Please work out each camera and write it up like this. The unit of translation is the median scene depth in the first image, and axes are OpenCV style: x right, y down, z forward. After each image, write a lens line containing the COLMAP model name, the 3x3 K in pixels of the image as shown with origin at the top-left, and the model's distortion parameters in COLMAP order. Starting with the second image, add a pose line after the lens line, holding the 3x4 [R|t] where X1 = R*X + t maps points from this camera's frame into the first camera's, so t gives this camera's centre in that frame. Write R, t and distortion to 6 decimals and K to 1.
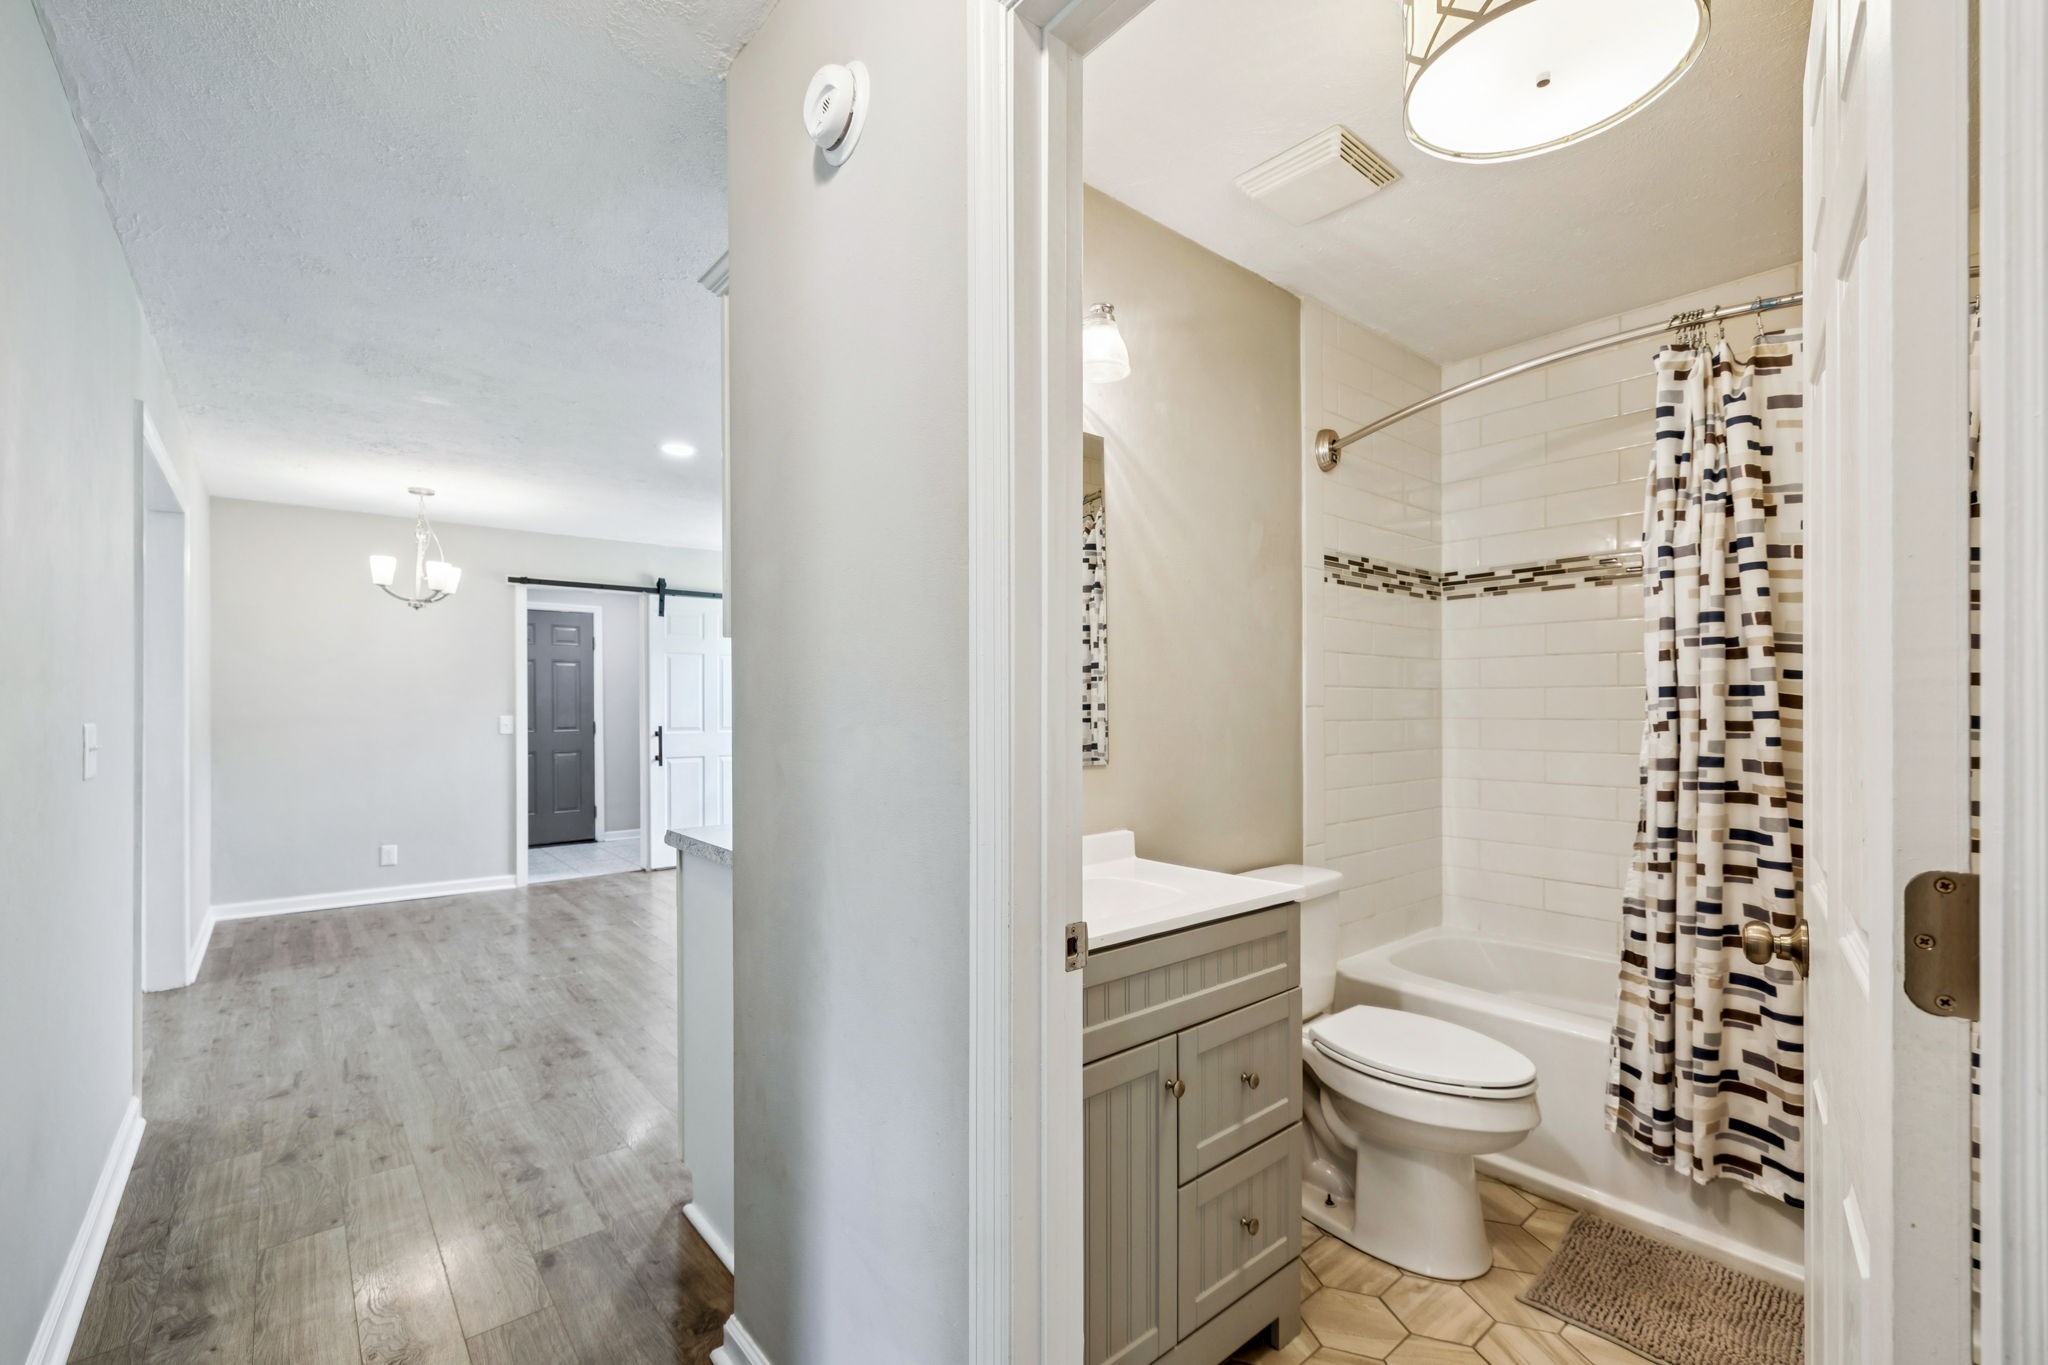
lens RADIAL K [[882.3, 0, 1019.6], [0, 882.3, 708.9], [0, 0, 1]] dist [0.000916, -0.000043]
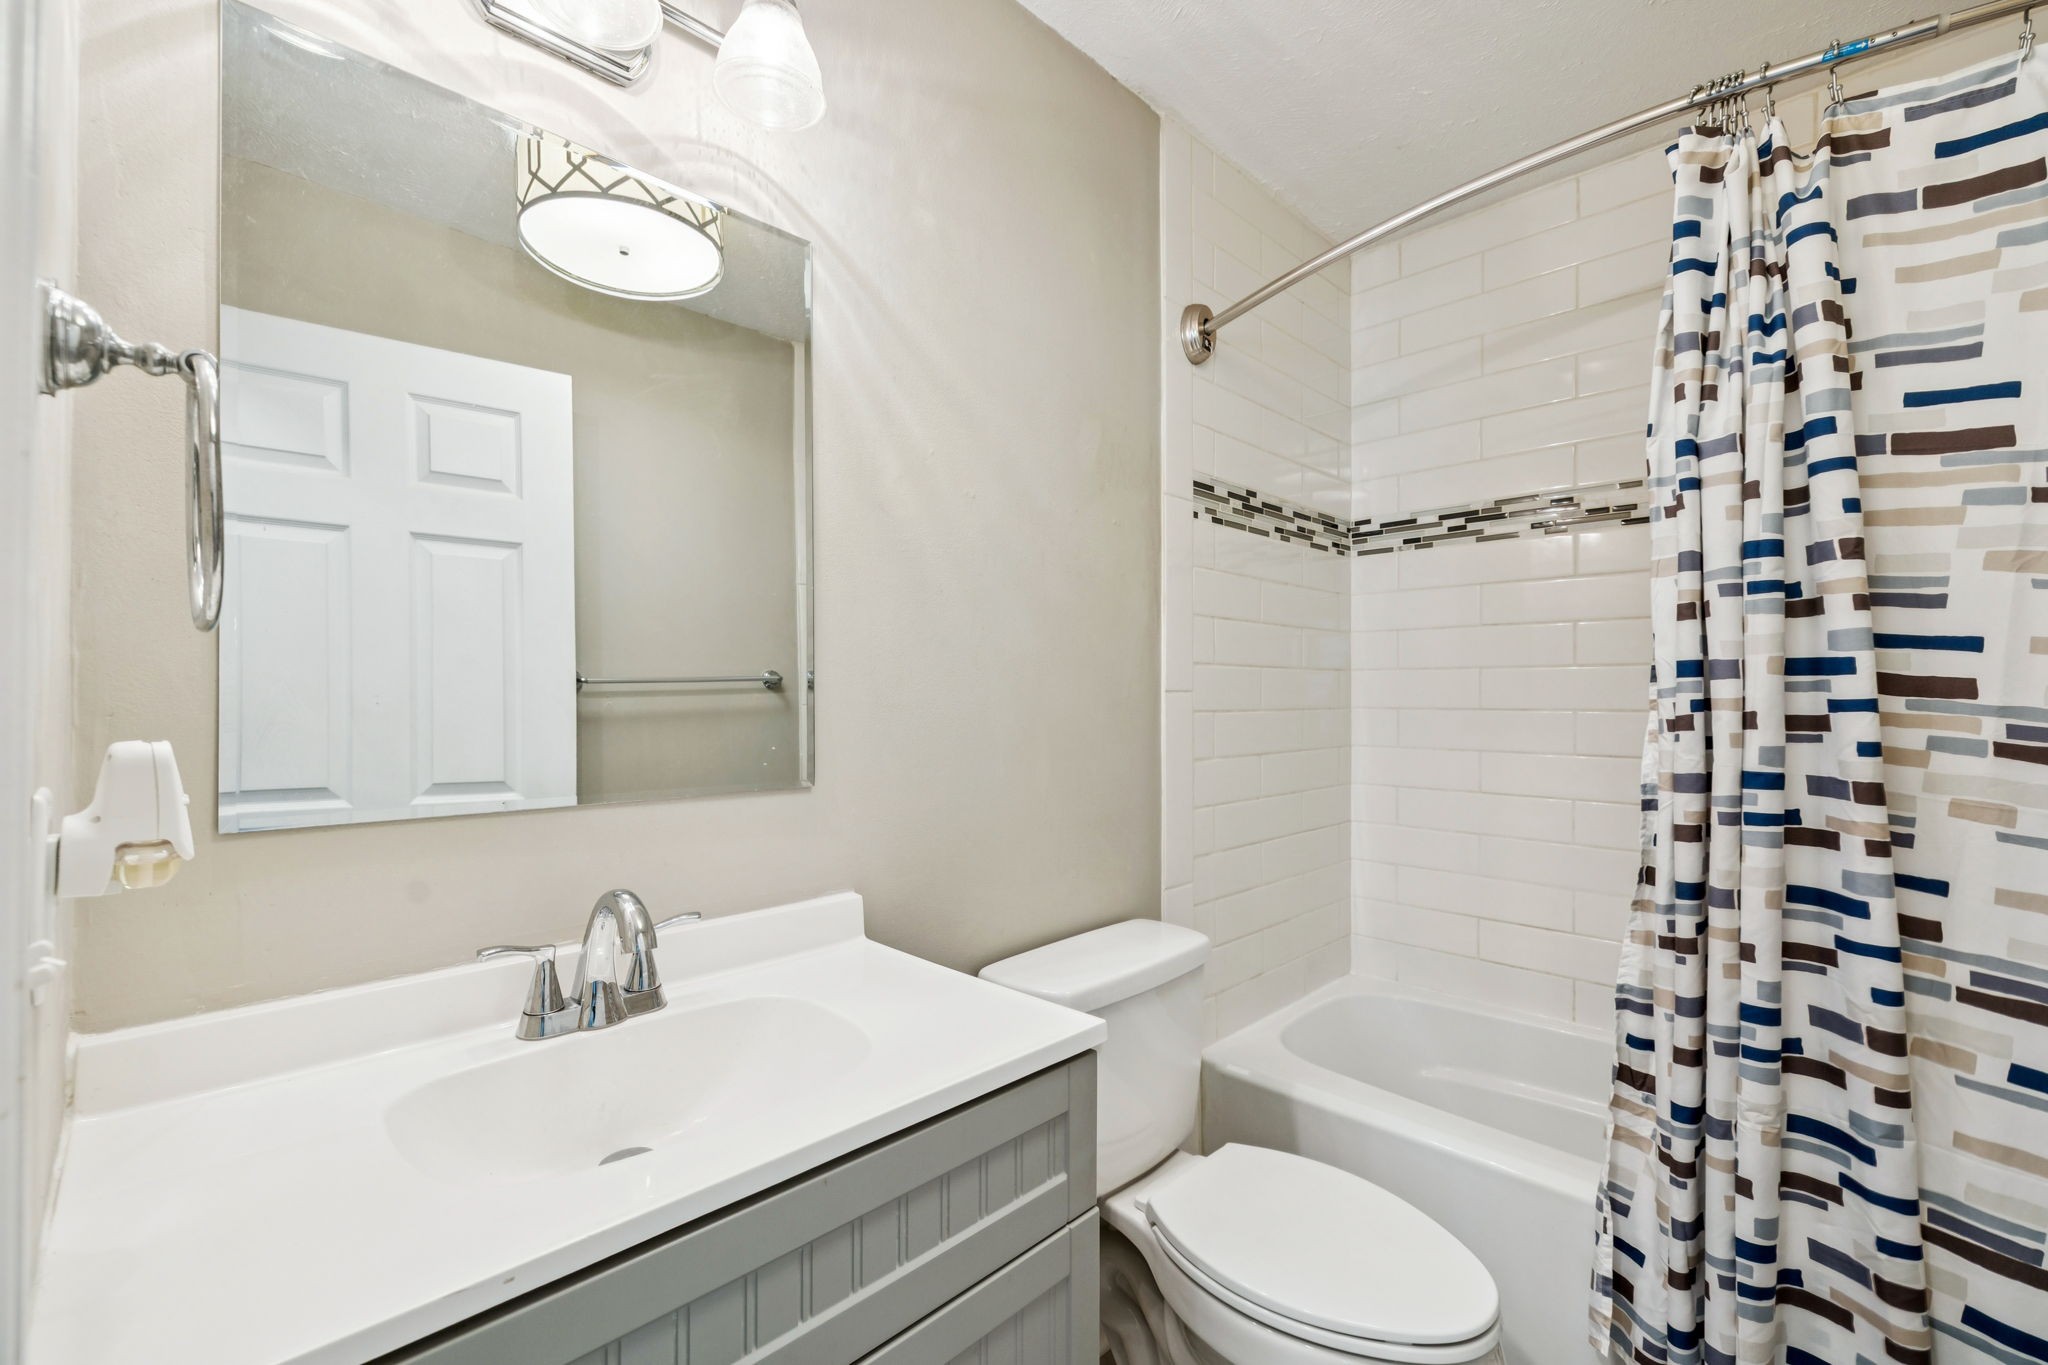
lens RADIAL K [[870.7, 0, 1027.7], [0, 870.7, 695.0], [0, 0, 1]] dist [-0.001228, -0.000022]
pose [[0.995985, 0.002113, 0.089495, 0.203043], [-0.002112, 0.999998, -0.000100, 0.000700], [-0.089495, -0.000090, 0.995987, 0.420608]]
